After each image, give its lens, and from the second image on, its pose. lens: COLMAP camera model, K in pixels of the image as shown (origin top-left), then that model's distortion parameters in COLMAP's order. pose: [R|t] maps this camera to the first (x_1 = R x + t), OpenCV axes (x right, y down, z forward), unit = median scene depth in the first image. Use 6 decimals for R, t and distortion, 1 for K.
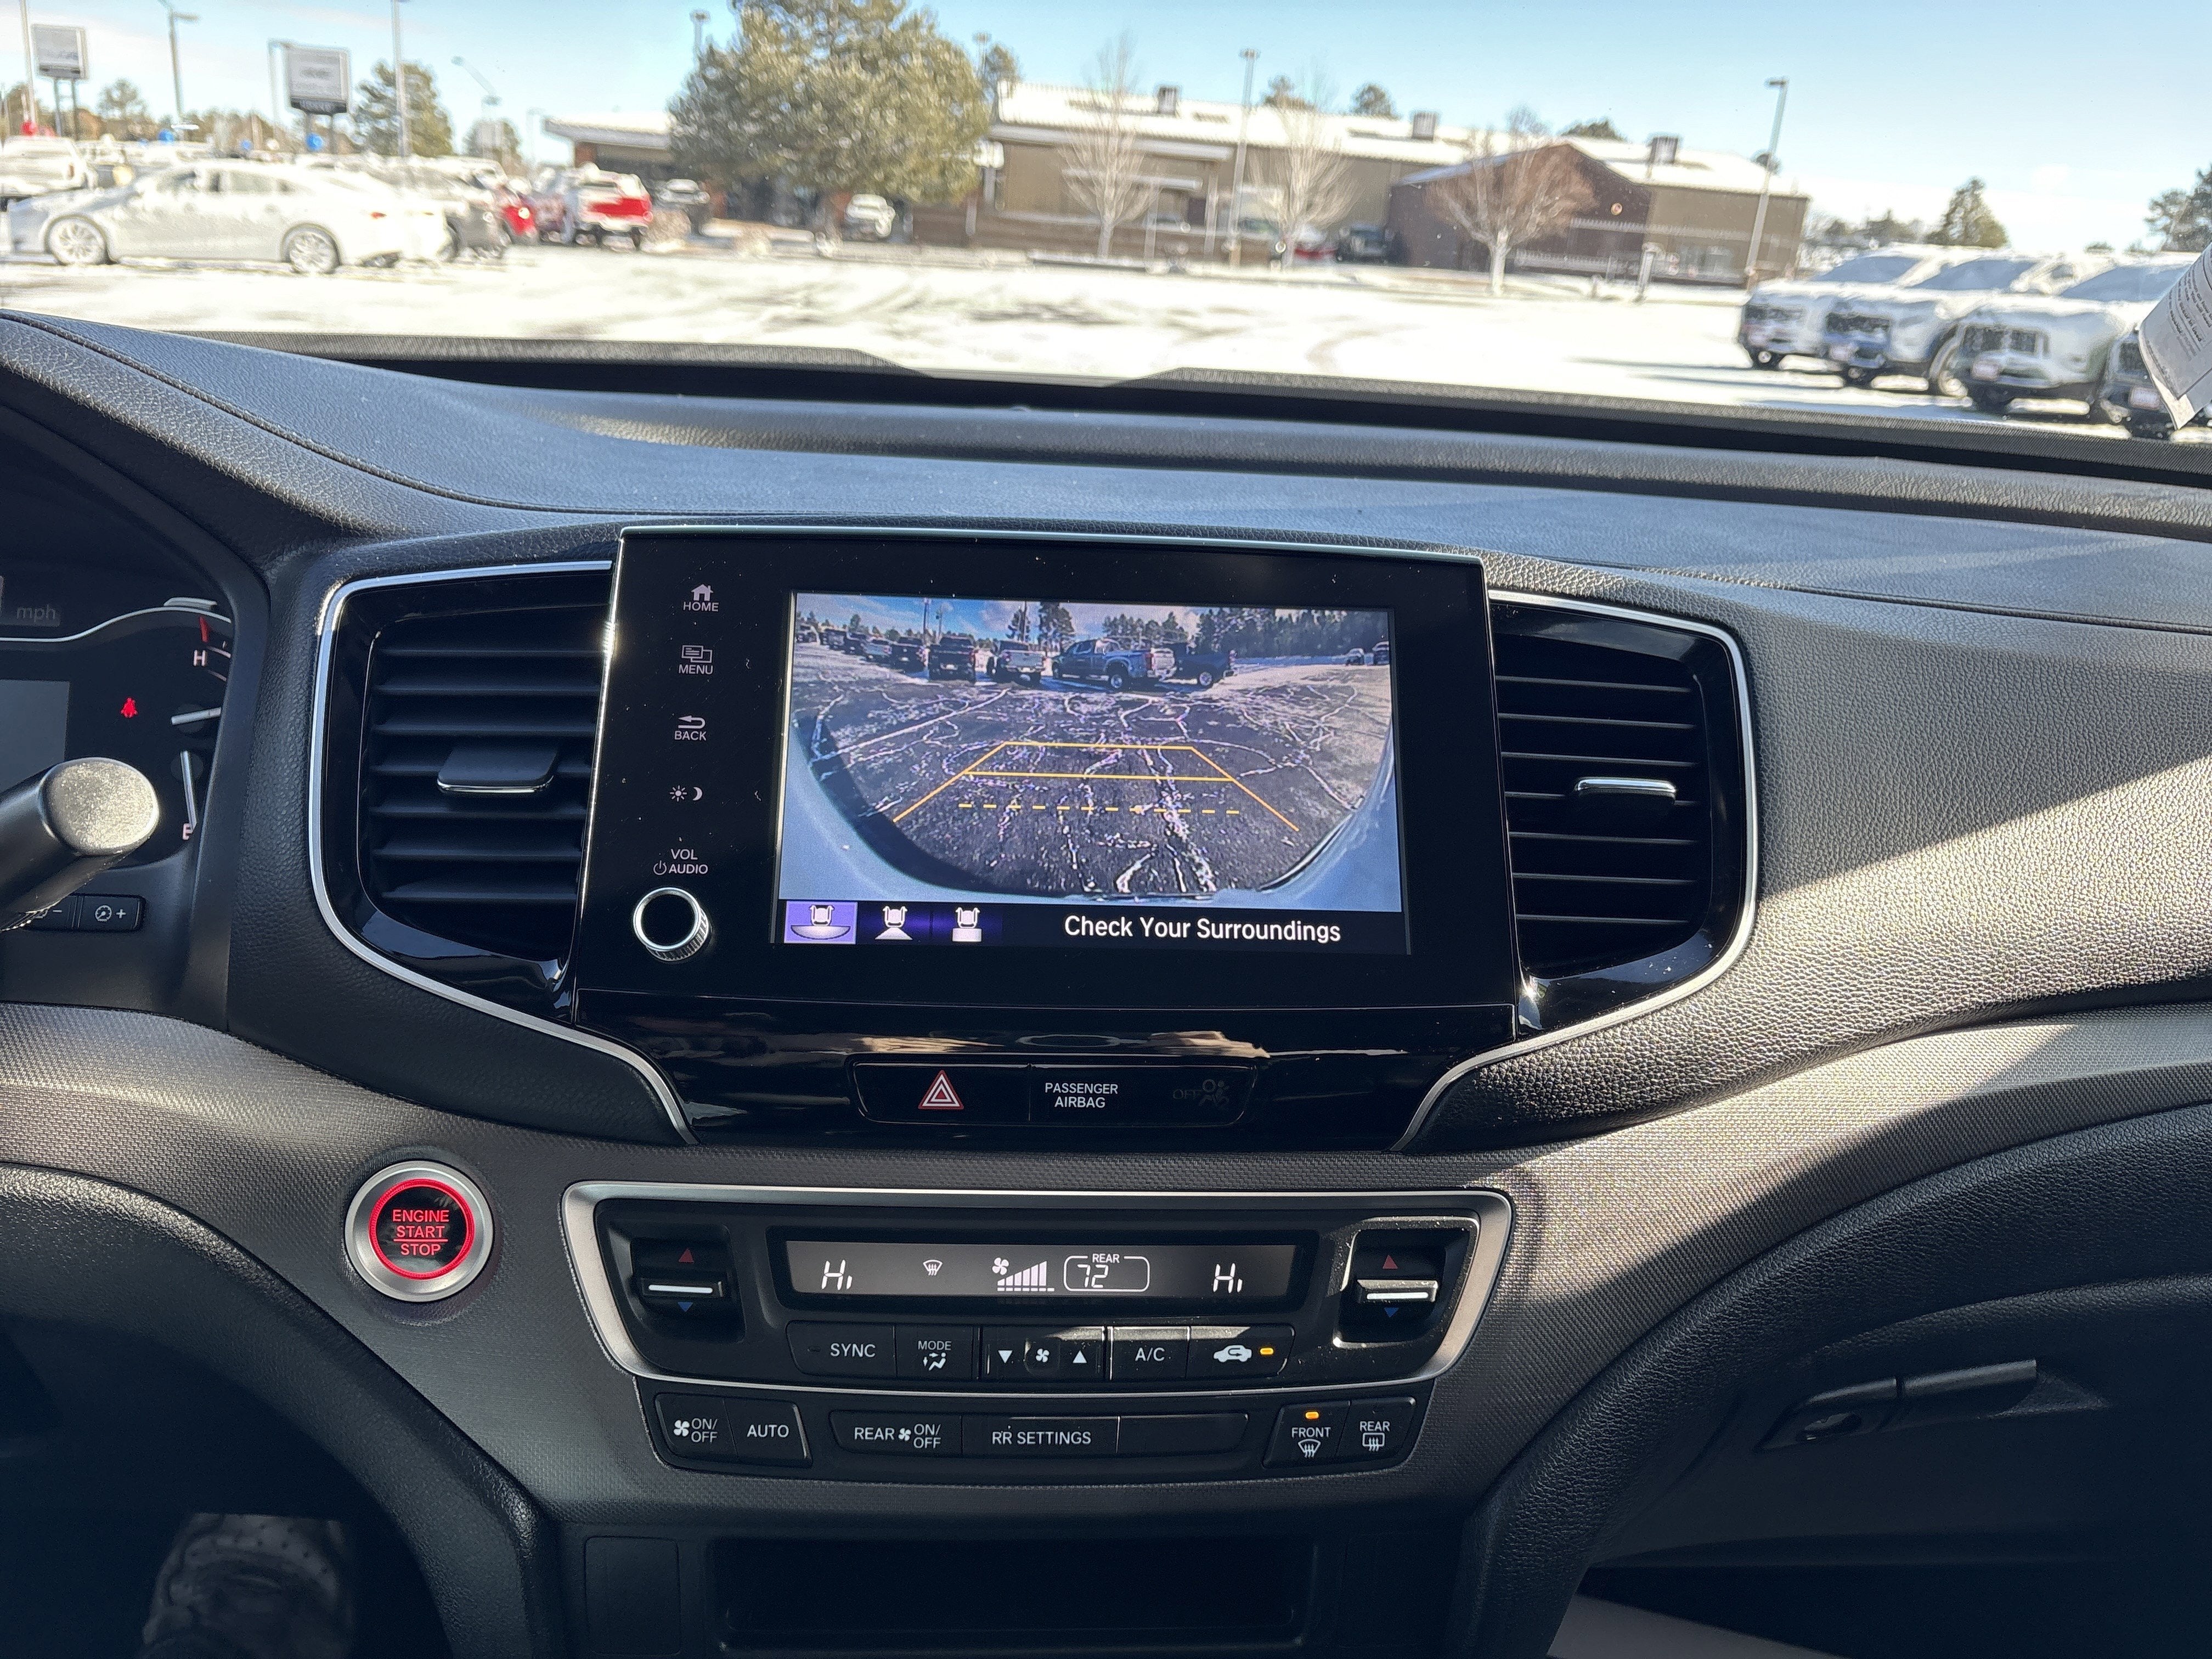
lens RADIAL K [[1681.3, 0, 1115.1], [0, 1681.3, 768.6], [0, 0, 1]] dist [0.045955, -0.043319]
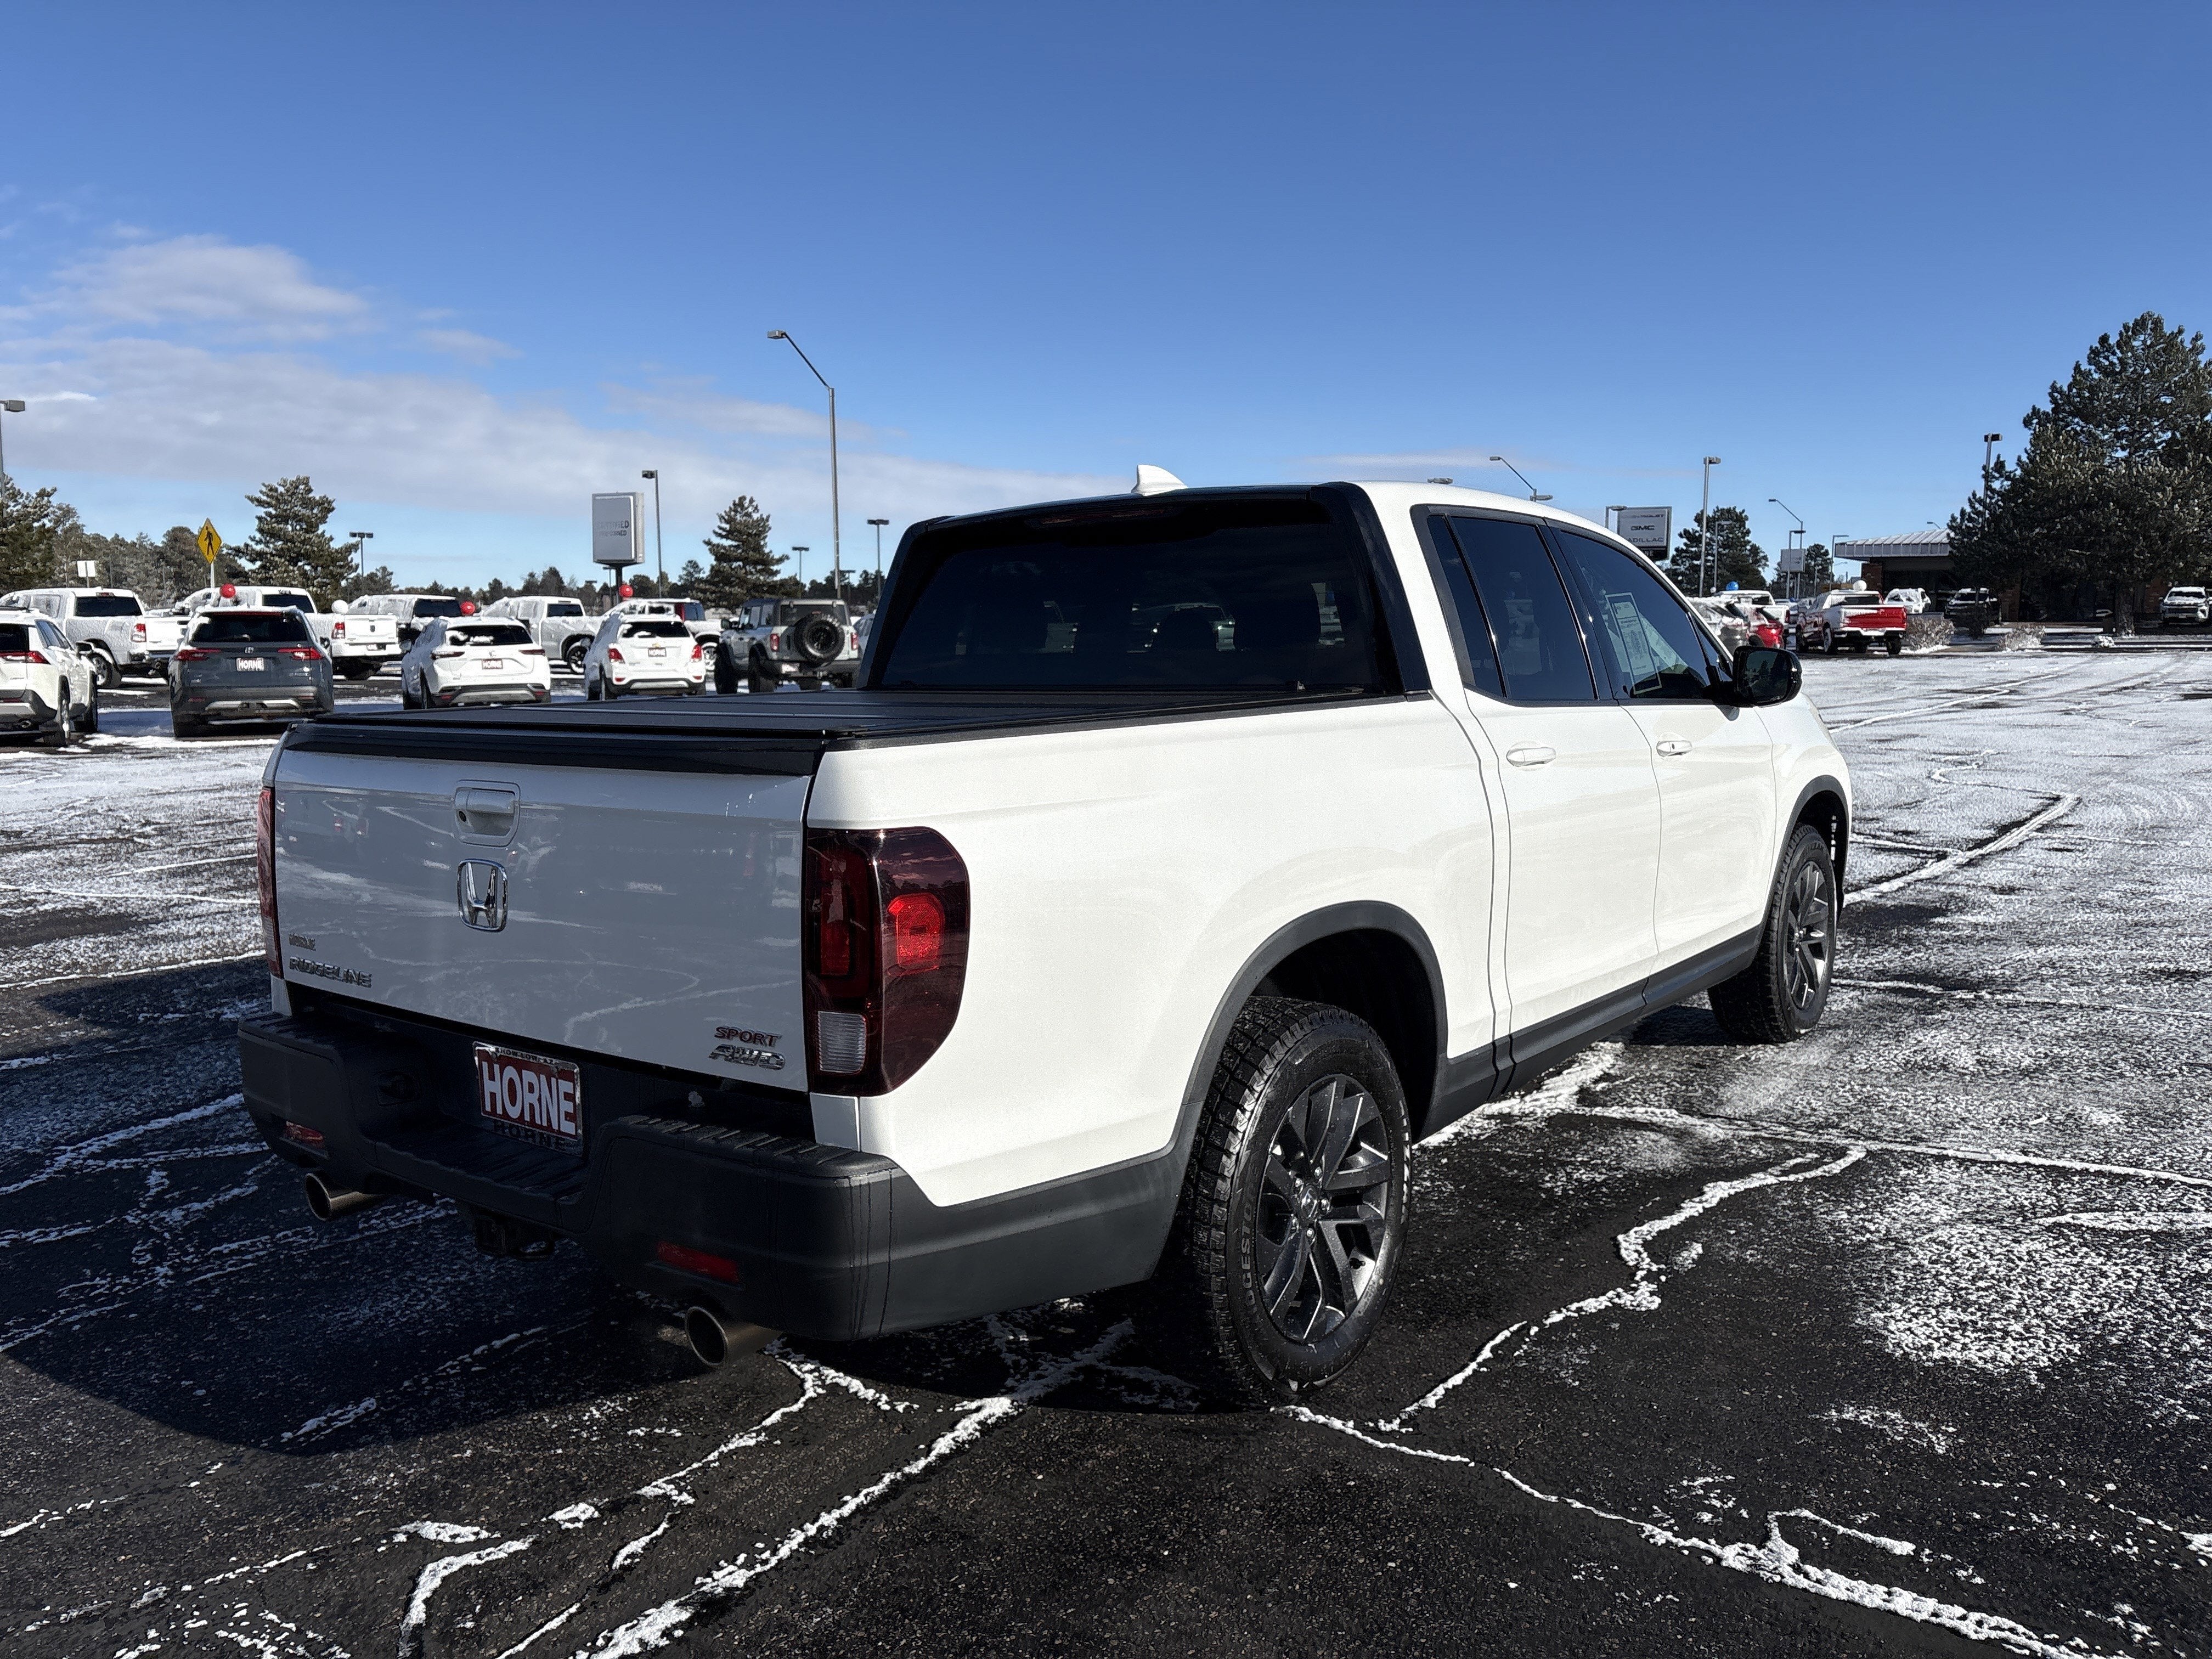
lens RADIAL K [[1681.3, 0, 1108.6], [0, 1681.3, 842.7], [0, 0, 1]] dist [0.045955, -0.043319]
pose [[0.744992, 0.014484, -0.666916, 0.059833], [-0.142034, 0.980283, -0.137373, 0.029262], [0.651777, 0.197067, 0.732360, -0.088857]]
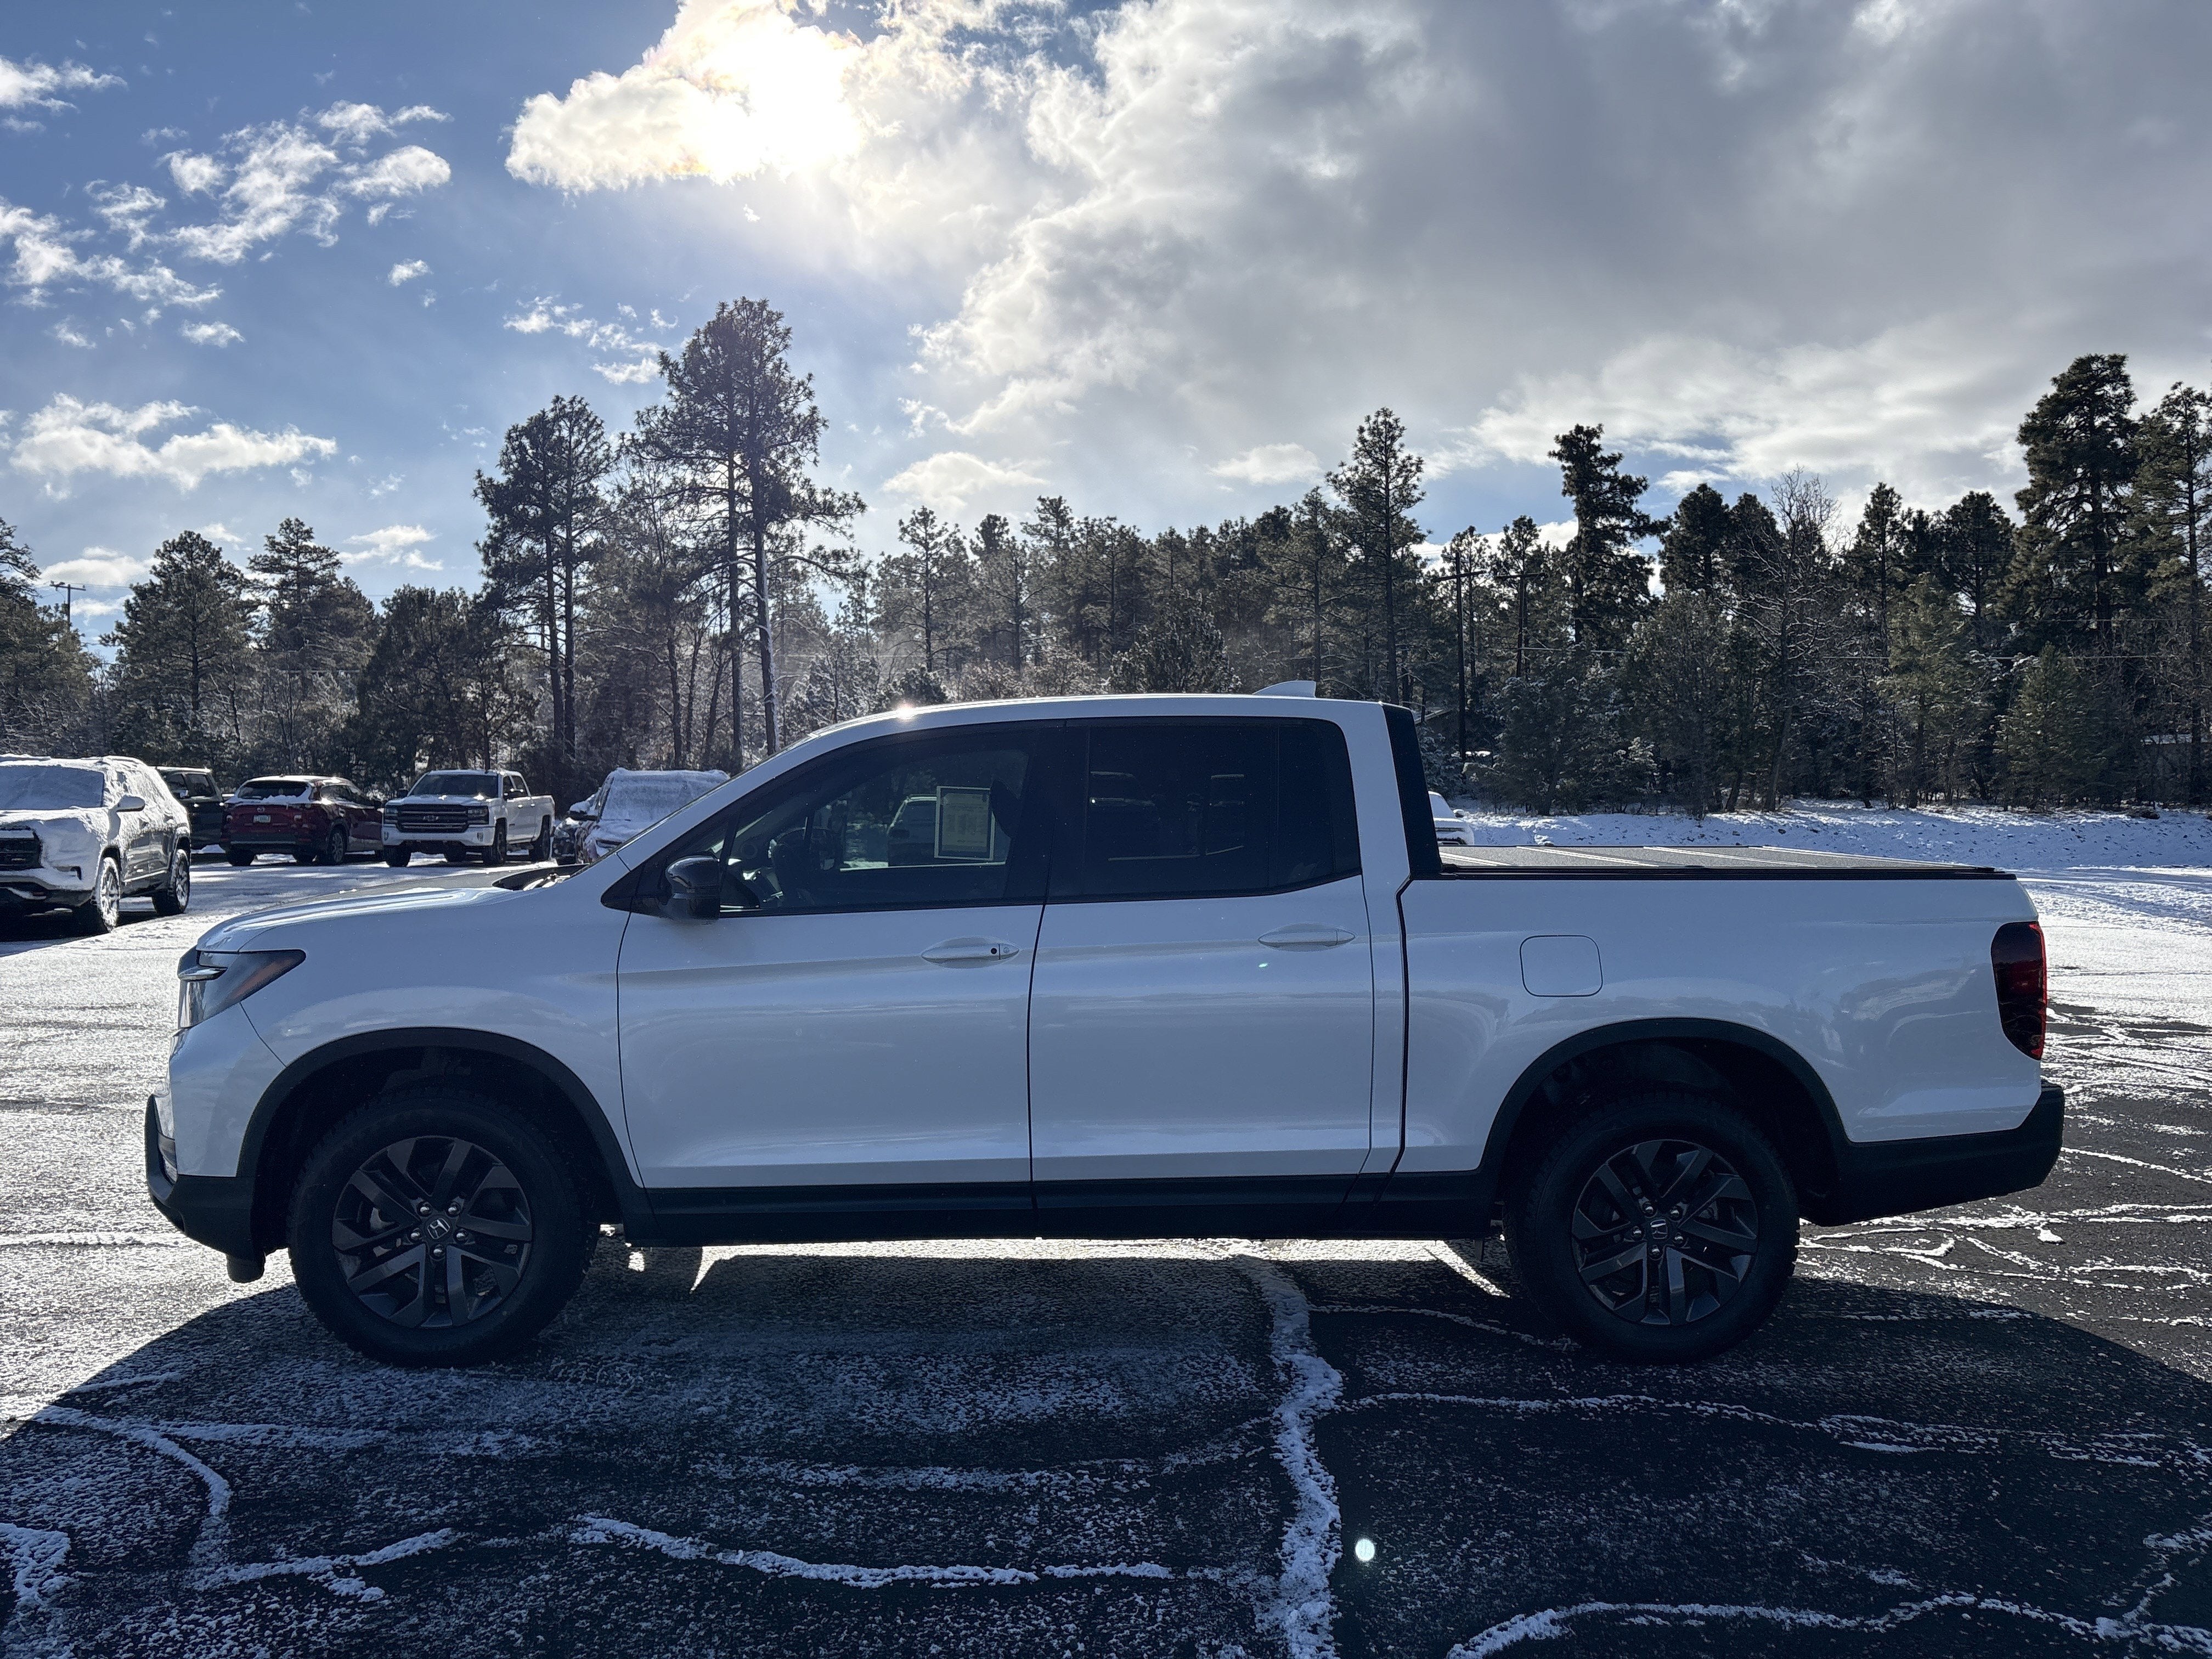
lens RADIAL K [[1681.3, 0, 1098.1], [0, 1681.3, 792.3], [0, 0, 1]] dist [0.045955, -0.043319]
pose [[0.019336, -0.063115, 0.997819, -0.110091], [0.297394, 0.953196, 0.054530, -0.005608], [-0.954559, 0.295691, 0.037201, -0.016036]]
